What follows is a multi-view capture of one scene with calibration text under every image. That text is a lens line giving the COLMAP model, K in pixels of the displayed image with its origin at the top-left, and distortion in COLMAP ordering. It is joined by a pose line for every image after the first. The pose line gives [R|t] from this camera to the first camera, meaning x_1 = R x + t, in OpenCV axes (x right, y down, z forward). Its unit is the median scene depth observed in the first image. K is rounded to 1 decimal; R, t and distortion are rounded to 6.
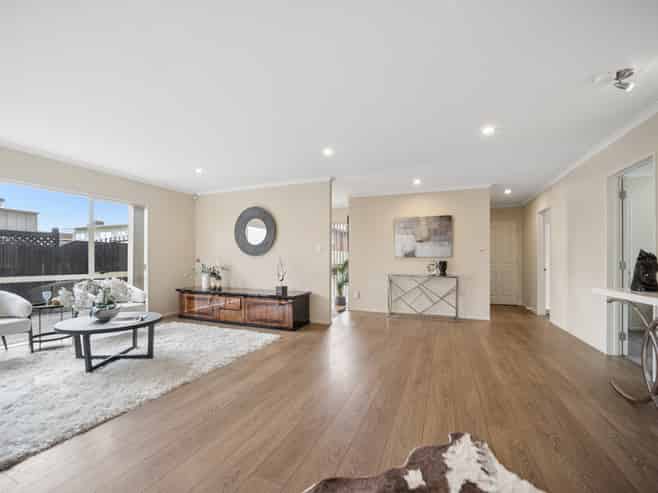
lens RADIAL K [[297.9, 0, 332.1], [0, 297.9, 259.6], [0, 0, 1]] dist [-0.001524, -0.000122]
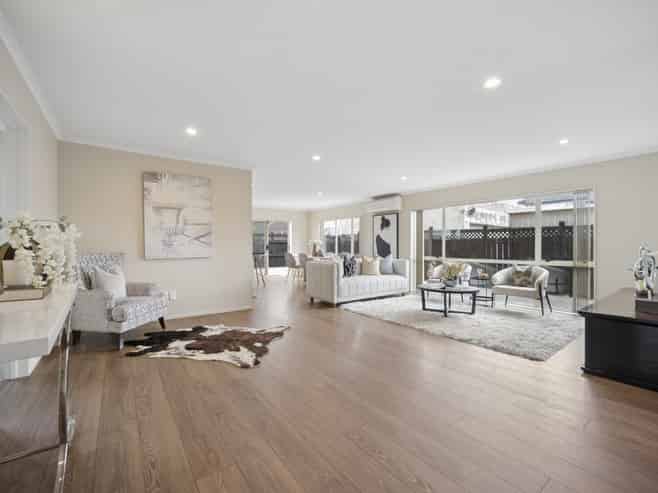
lens RADIAL K [[316.2, 0, 329.0], [0, 316.2, 246.5], [0, 0, 1]] dist [-0.000570, 0.000001]
pose [[-0.576016, 0.013518, -0.817326, 0.777748], [-0.000153, 0.999861, 0.016645, -0.032070], [0.817438, 0.009713, -0.575935, 1.130056]]
